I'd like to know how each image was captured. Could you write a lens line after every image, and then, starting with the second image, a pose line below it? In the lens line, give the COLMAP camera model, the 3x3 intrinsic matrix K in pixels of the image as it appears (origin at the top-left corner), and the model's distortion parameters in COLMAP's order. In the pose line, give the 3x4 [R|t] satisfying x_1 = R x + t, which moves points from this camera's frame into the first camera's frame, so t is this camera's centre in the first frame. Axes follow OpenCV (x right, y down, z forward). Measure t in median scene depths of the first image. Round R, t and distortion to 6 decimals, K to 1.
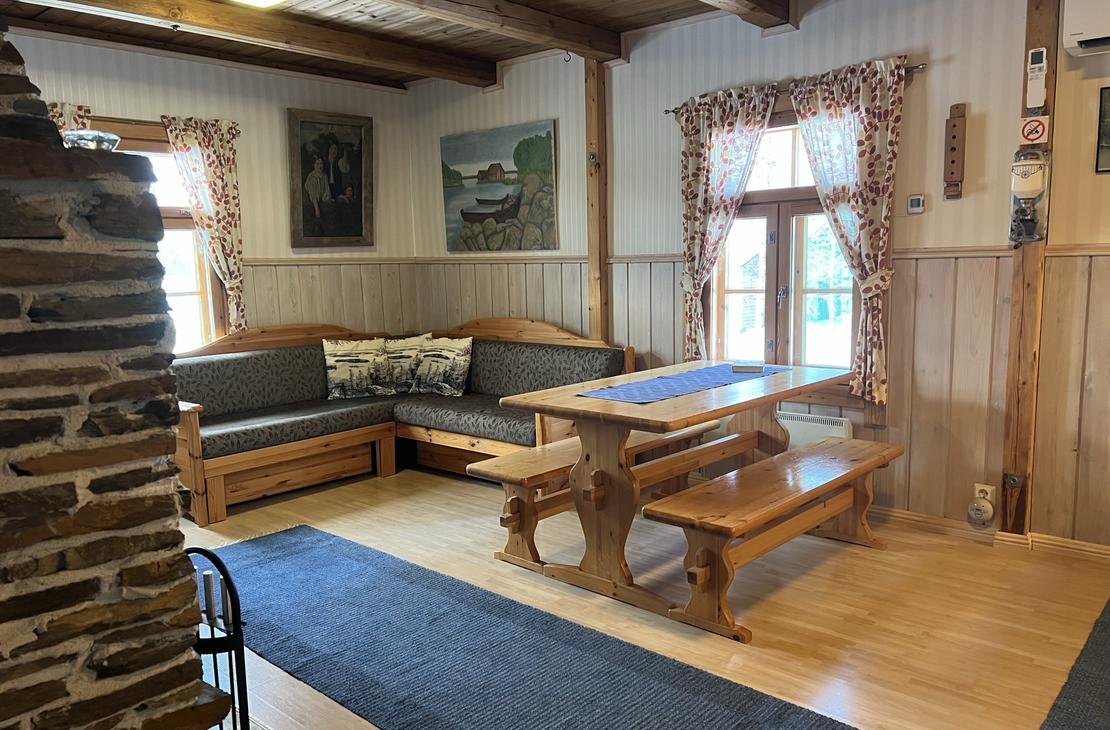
lens RADIAL K [[866.2, 0, 579.6], [0, 866.2, 368.0], [0, 0, 1]] dist [0.059642, -0.053211]
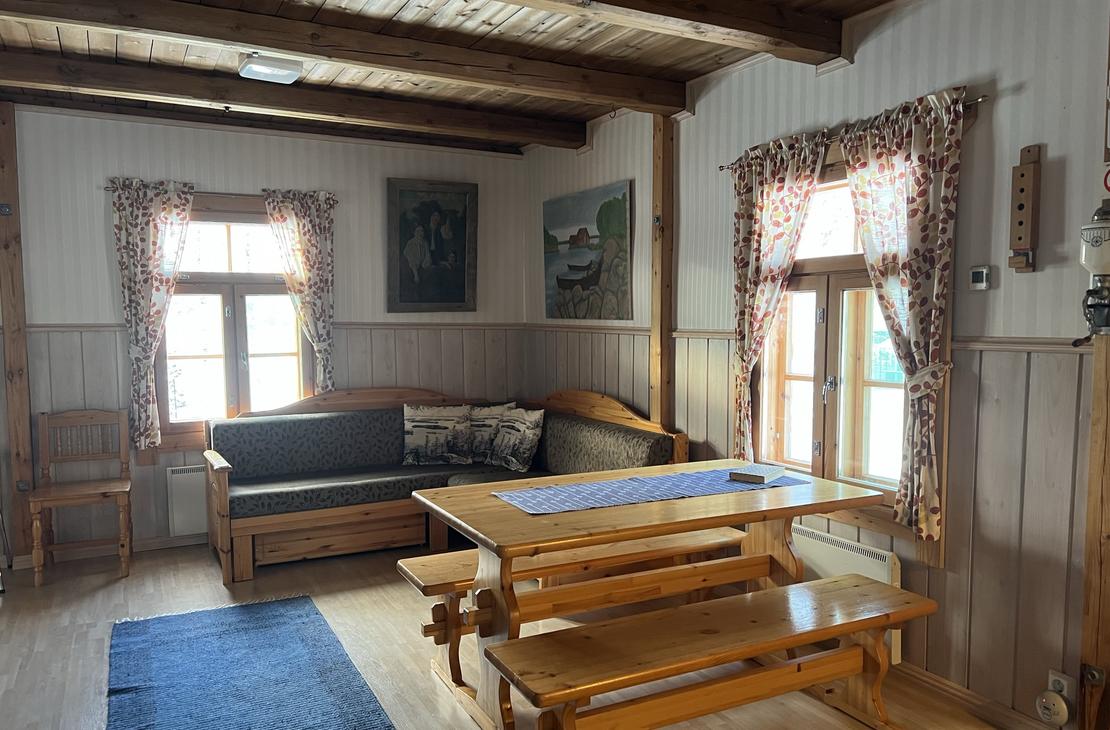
lens RADIAL K [[866.2, 0, 557.2], [0, 866.2, 374.0], [0, 0, 1]] dist [0.059642, -0.053211]
pose [[0.938027, 0.045649, -0.343544, 0.252931], [-0.065426, 0.996788, -0.046191, -0.038884], [0.340332, 0.065805, 0.938000, 0.143952]]
